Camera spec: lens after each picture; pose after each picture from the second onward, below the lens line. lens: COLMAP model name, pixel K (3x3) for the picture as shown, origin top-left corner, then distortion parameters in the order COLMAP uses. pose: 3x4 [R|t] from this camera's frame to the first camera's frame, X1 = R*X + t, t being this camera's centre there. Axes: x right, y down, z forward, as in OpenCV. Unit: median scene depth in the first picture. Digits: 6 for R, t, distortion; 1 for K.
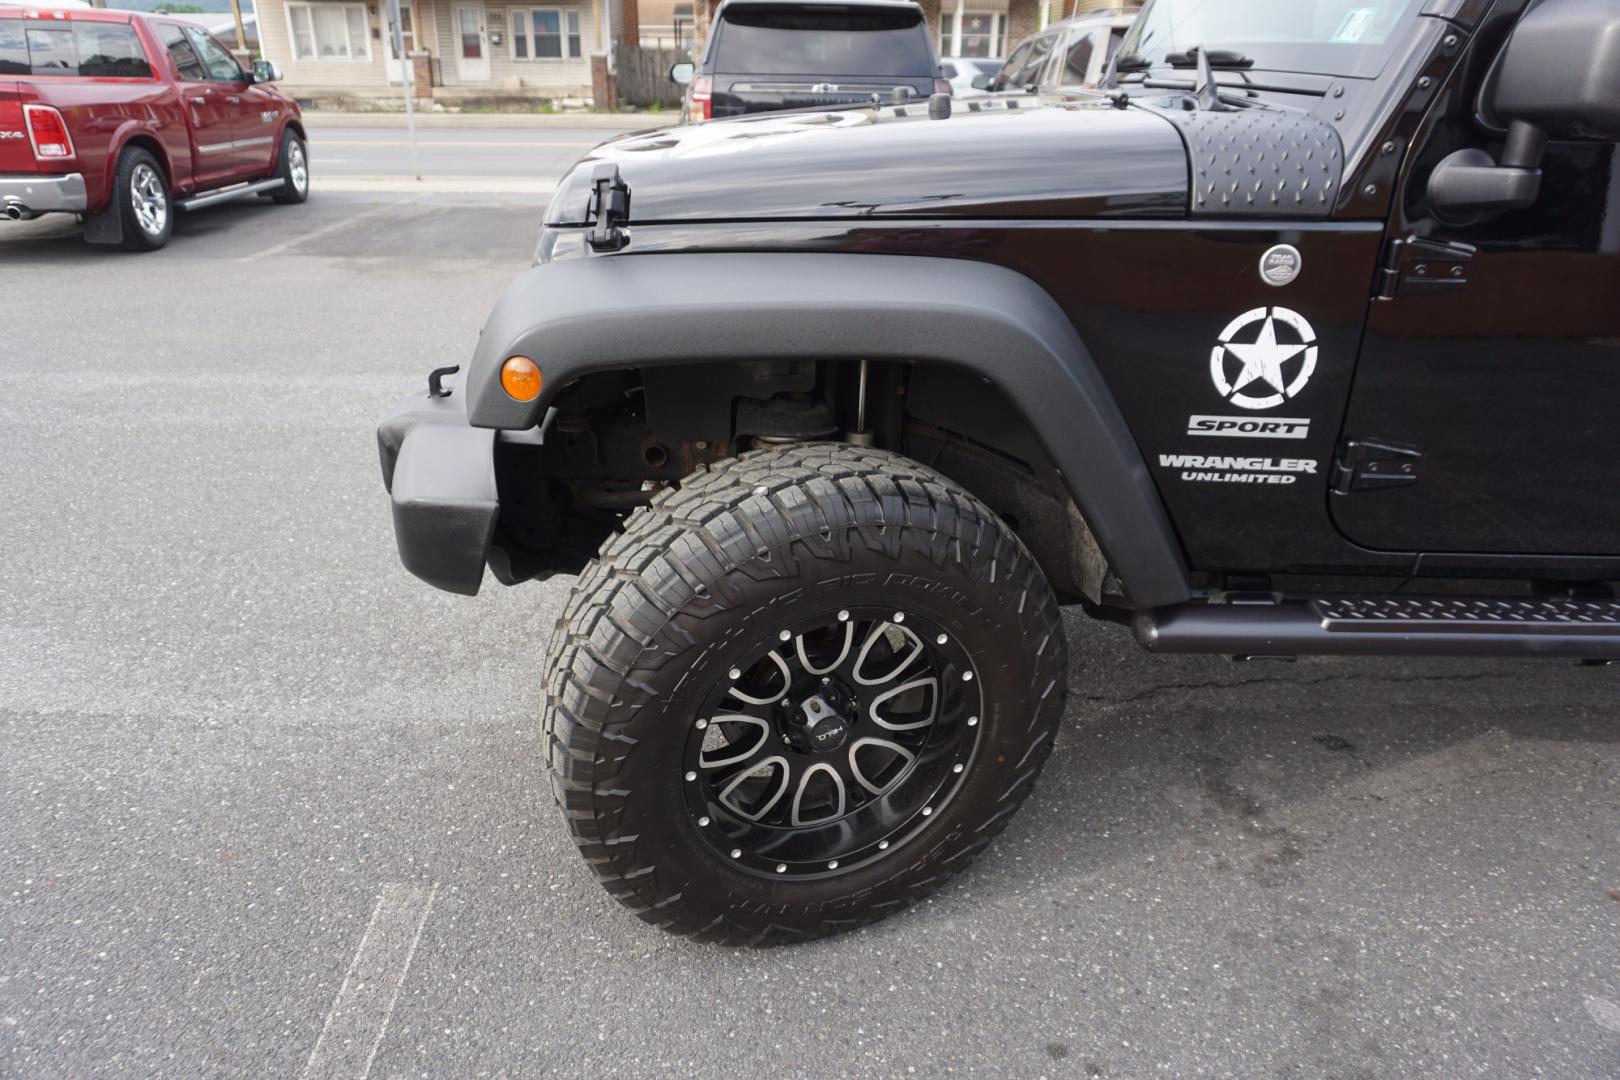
lens RADIAL K [[1083.9, 0, 811.6], [0, 1083.9, 535.6], [0, 0, 1]] dist [-0.048324, 0.039291]
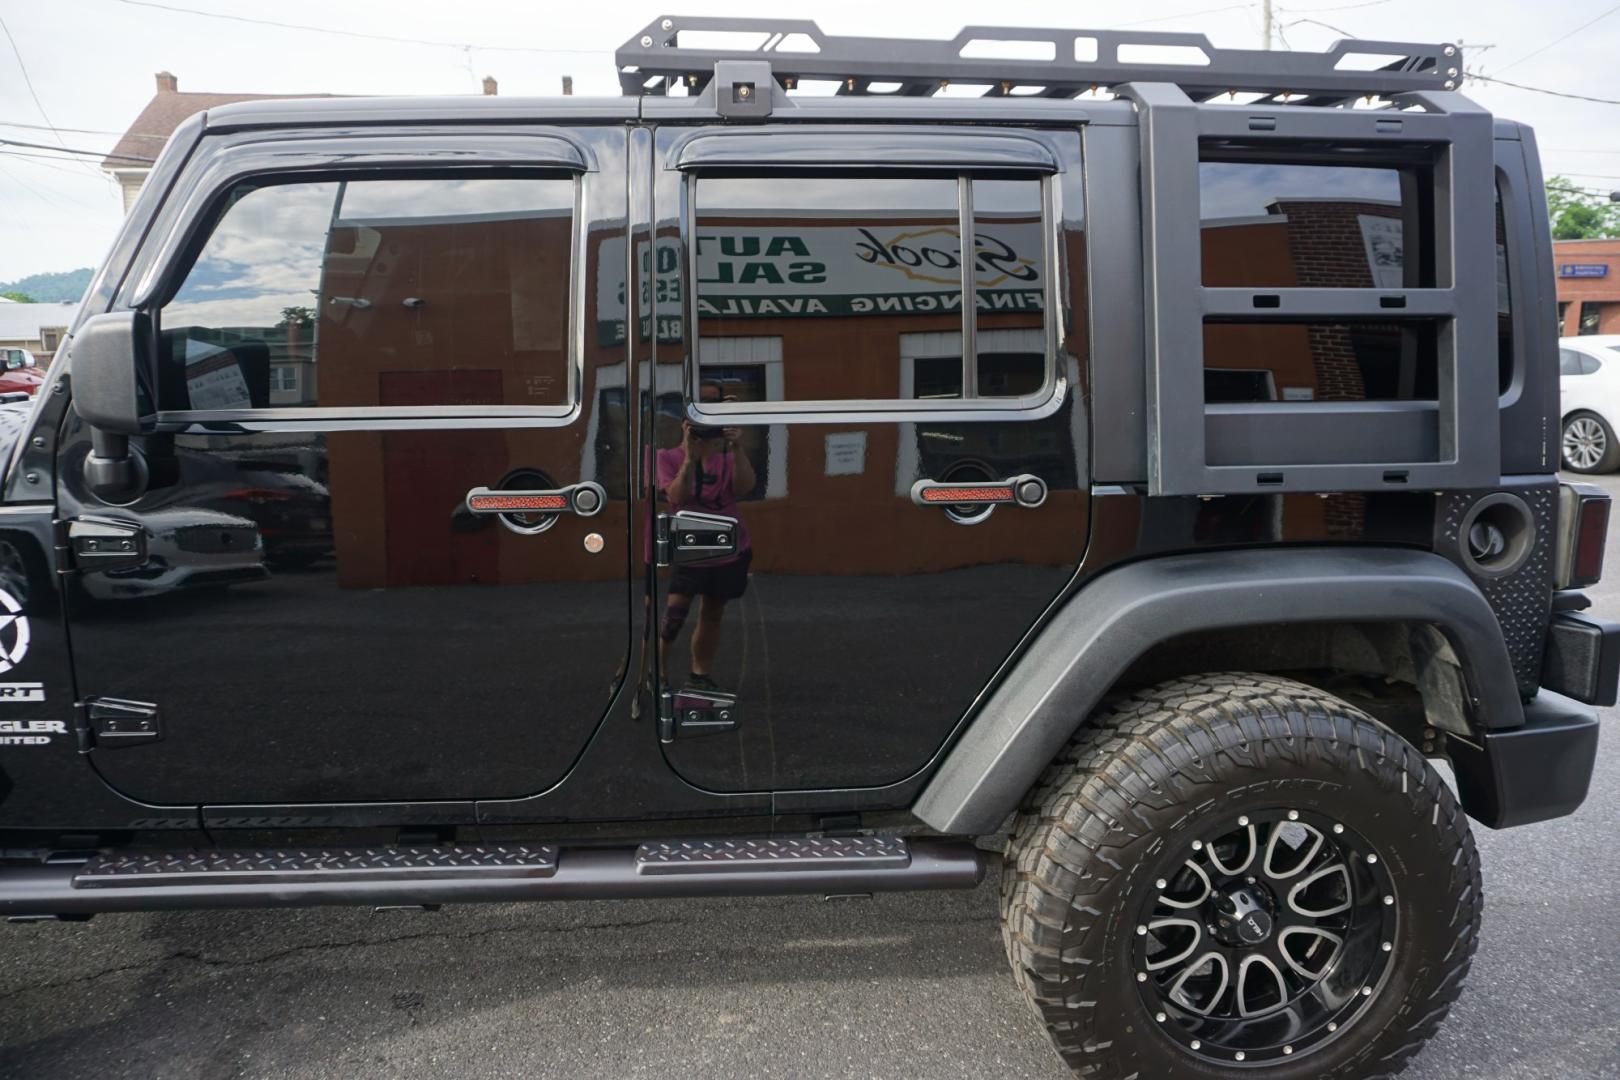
lens RADIAL K [[1083.9, 0, 811.6], [0, 1083.9, 535.6], [0, 0, 1]] dist [-0.048324, 0.039291]
pose [[0.997313, -0.027836, 0.067768, 1.127553], [0.042665, 0.972641, -0.228361, 0.024413], [-0.059557, 0.230638, 0.971215, -0.112989]]
